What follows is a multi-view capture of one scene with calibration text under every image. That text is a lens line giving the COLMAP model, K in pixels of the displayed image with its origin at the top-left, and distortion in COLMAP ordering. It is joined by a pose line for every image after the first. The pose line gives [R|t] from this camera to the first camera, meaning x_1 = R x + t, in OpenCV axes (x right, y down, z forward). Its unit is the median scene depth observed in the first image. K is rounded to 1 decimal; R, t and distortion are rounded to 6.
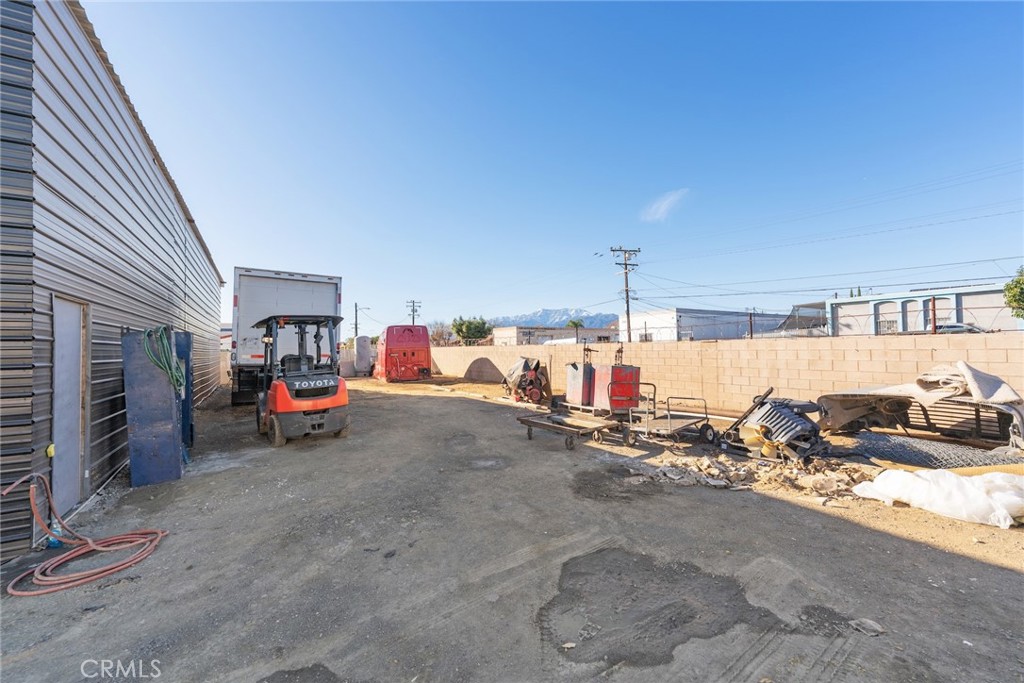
lens RADIAL K [[428.2, 0, 509.9], [0, 428.2, 351.0], [0, 0, 1]] dist [-0.000818, -0.000262]
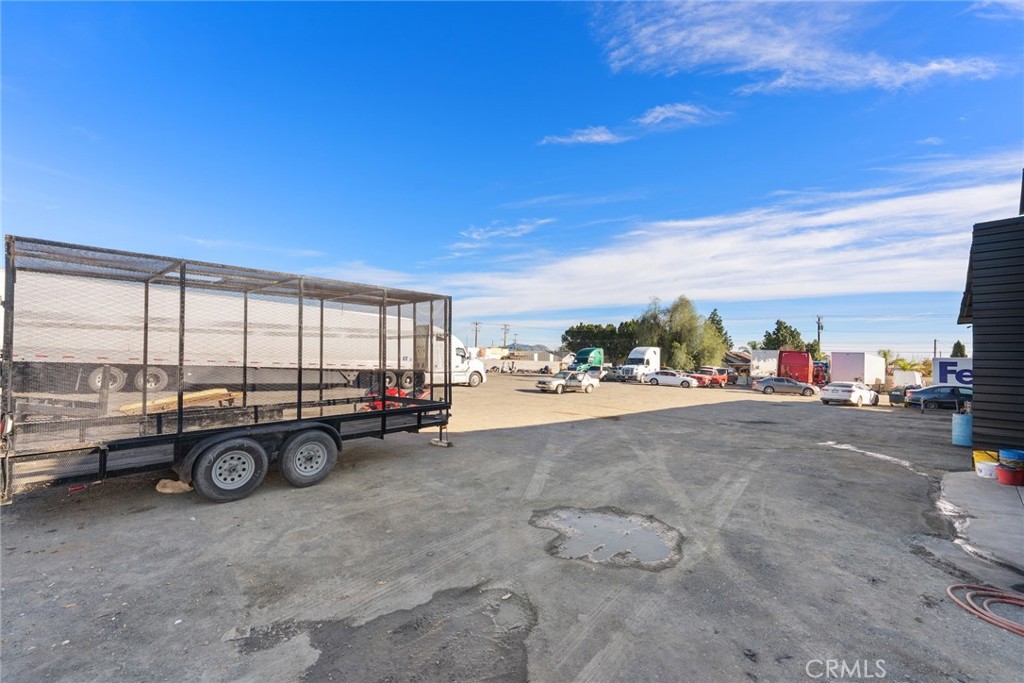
lens RADIAL K [[428.2, 0, 509.9], [0, 428.2, 351.0], [0, 0, 1]] dist [-0.000818, -0.000262]
pose [[-0.975684, -0.016418, -0.218566, 0.398158], [-0.014738, 0.999848, -0.009316, -0.062722], [0.218686, -0.005868, -0.975778, 2.119253]]
